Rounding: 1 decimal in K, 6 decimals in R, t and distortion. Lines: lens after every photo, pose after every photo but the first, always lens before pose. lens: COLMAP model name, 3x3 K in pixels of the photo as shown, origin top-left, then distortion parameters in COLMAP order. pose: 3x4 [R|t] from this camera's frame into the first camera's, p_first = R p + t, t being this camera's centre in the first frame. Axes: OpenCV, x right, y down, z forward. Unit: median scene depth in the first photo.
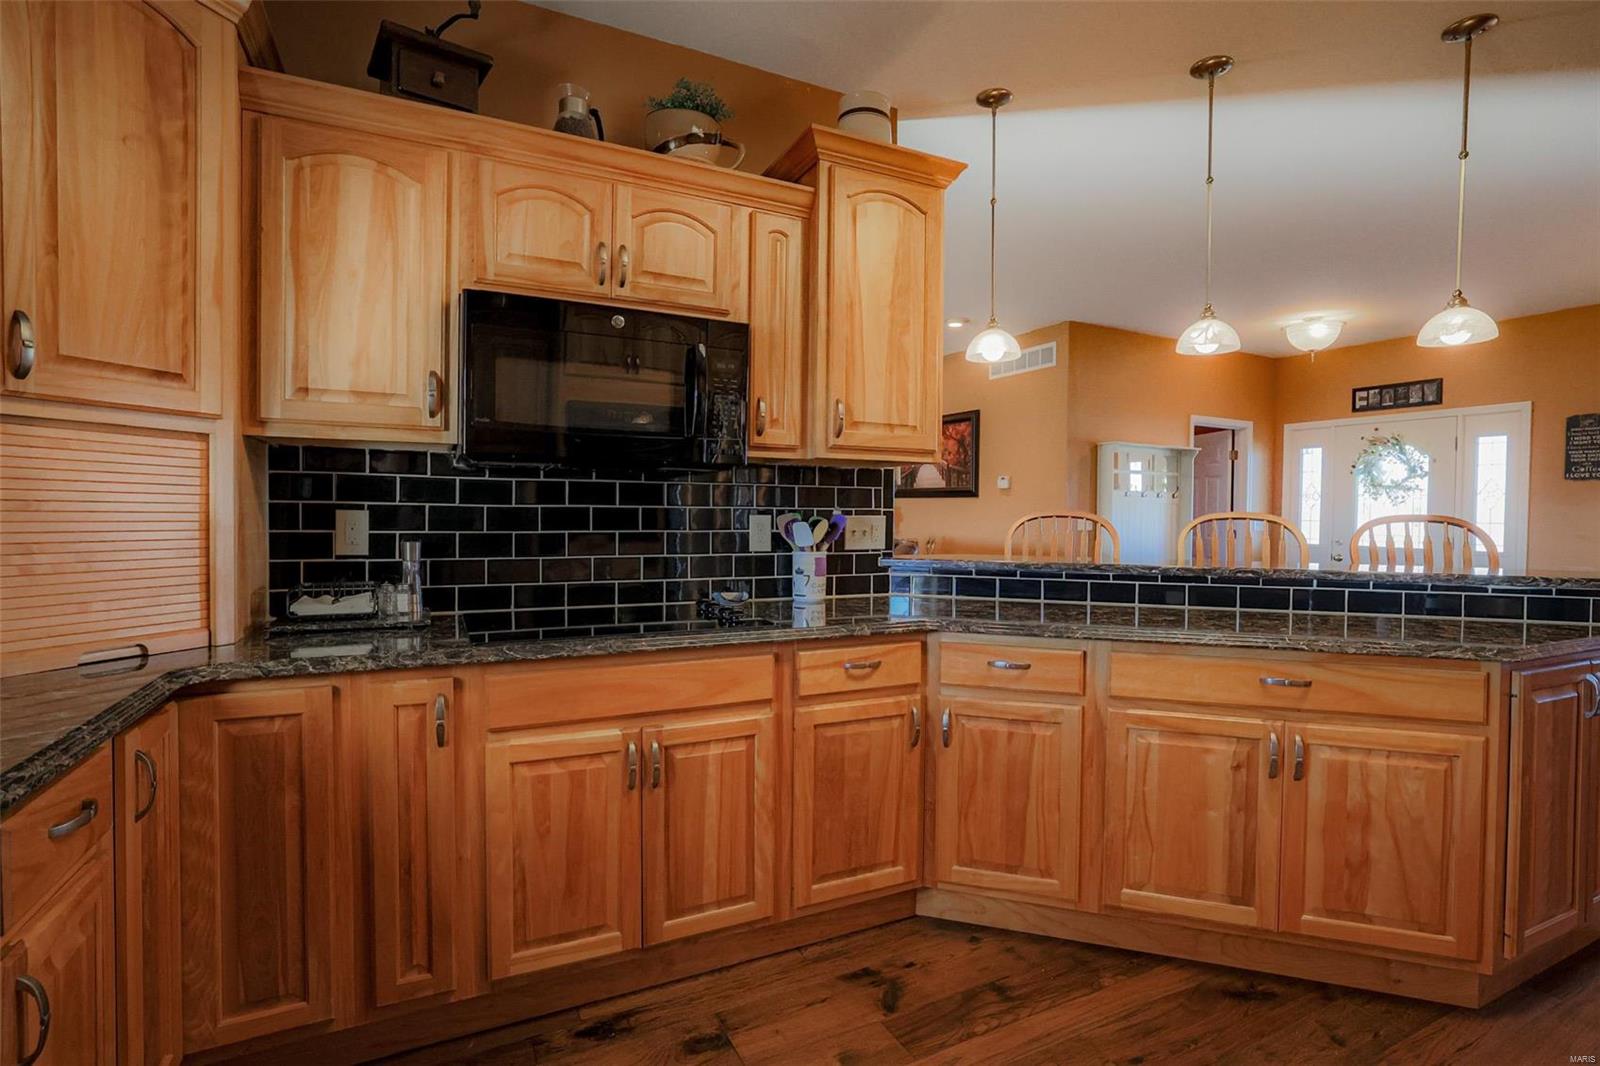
lens RADIAL K [[762.0, 0, 803.4], [0, 762.0, 528.9], [0, 0, 1]] dist [-0.052893, 0.022860]
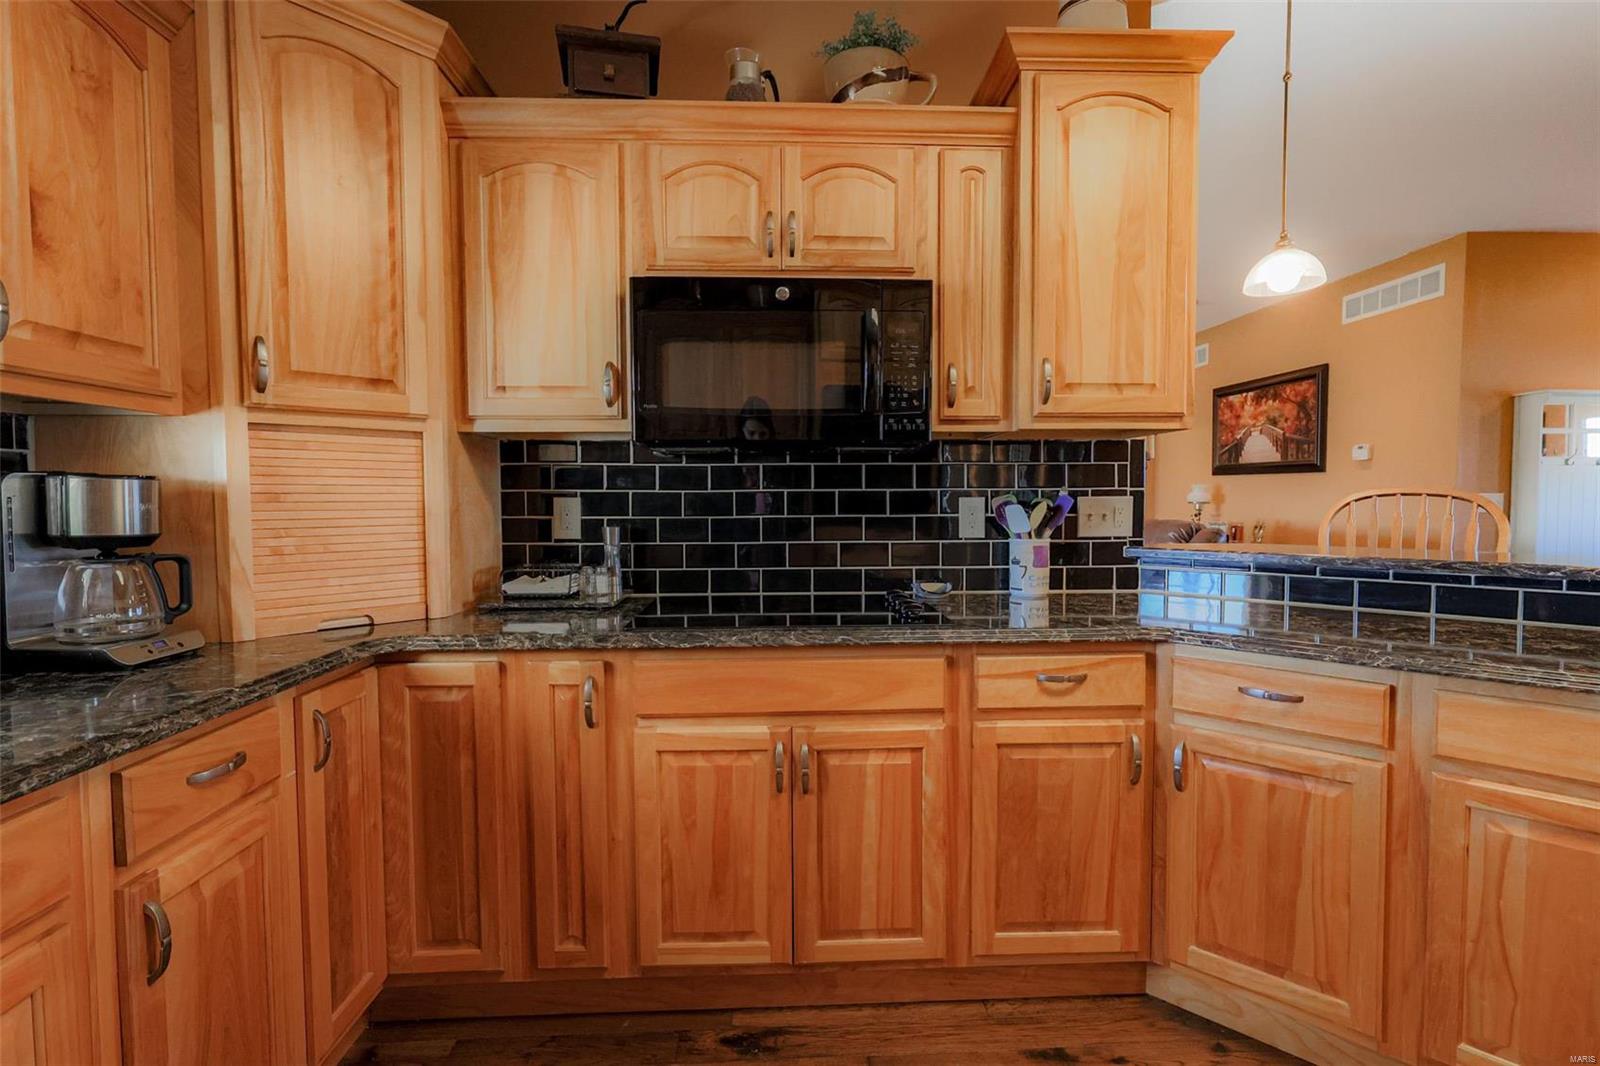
lens RADIAL K [[750.6, 0, 804.4], [0, 750.6, 527.5], [0, 0, 1]] dist [-0.014977, 0.009064]
pose [[0.913804, 0.003322, -0.406142, 0.150787], [0.004915, 0.999803, 0.019237, -0.000894], [0.406125, -0.019575, 0.913608, 0.145986]]
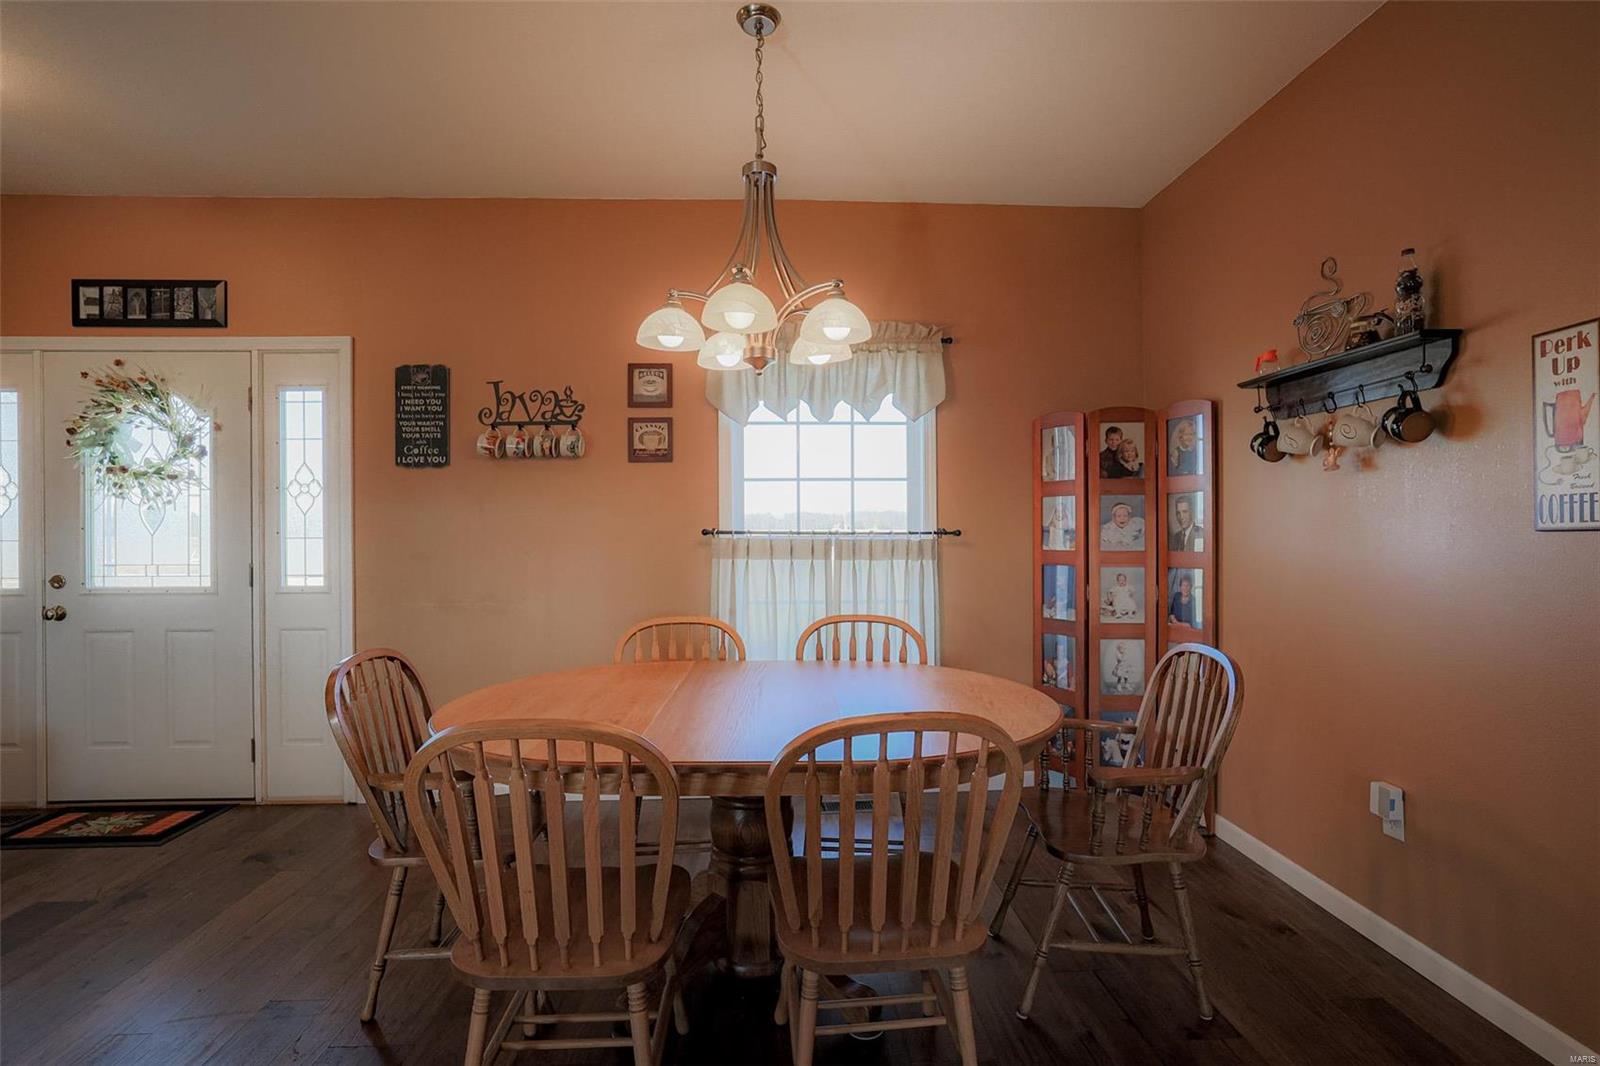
lens RADIAL K [[762.0, 0, 803.4], [0, 762.0, 528.9], [0, 0, 1]] dist [-0.052893, 0.022860]
pose [[0.397557, -0.017044, 0.917419, 1.472845], [0.033913, 0.999417, 0.003872, -0.010958], [-0.916951, 0.029573, 0.397903, 1.090204]]
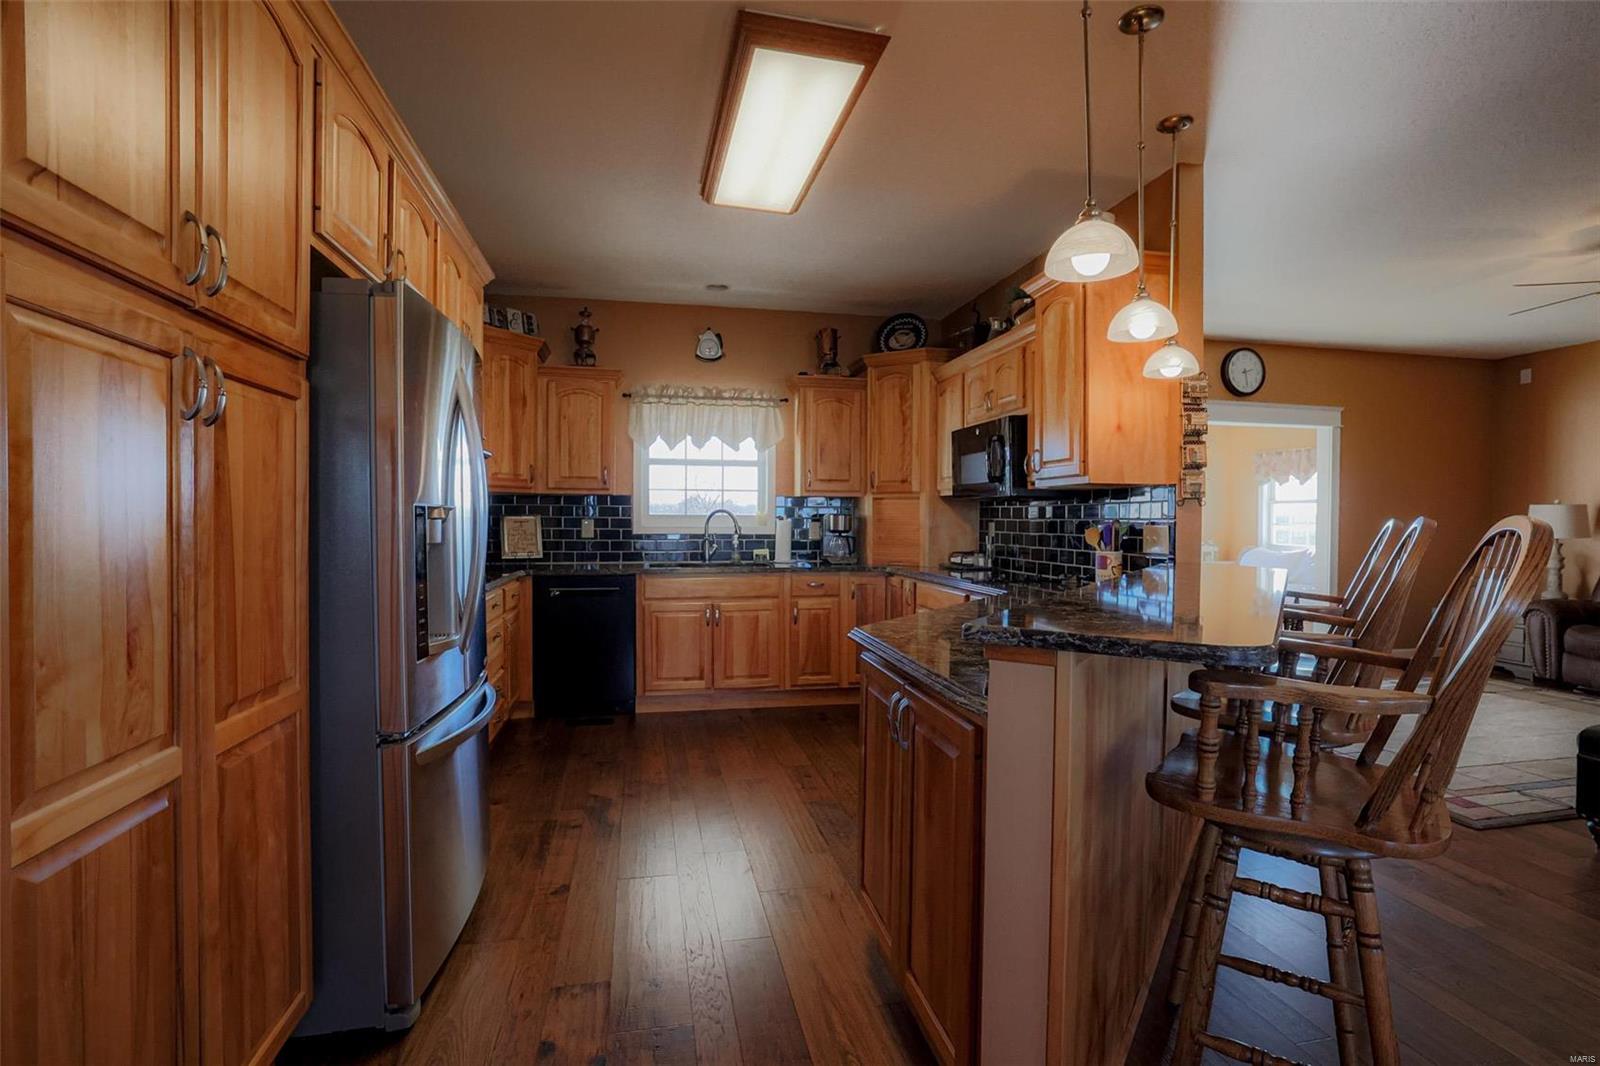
lens RADIAL K [[762.0, 0, 803.4], [0, 762.0, 528.9], [0, 0, 1]] dist [-0.052893, 0.022860]
pose [[-0.251785, -0.000300, -0.967783, 1.808439], [-0.031251, 0.999481, 0.007821, -0.004836], [0.967278, 0.032213, -0.251664, 1.013203]]
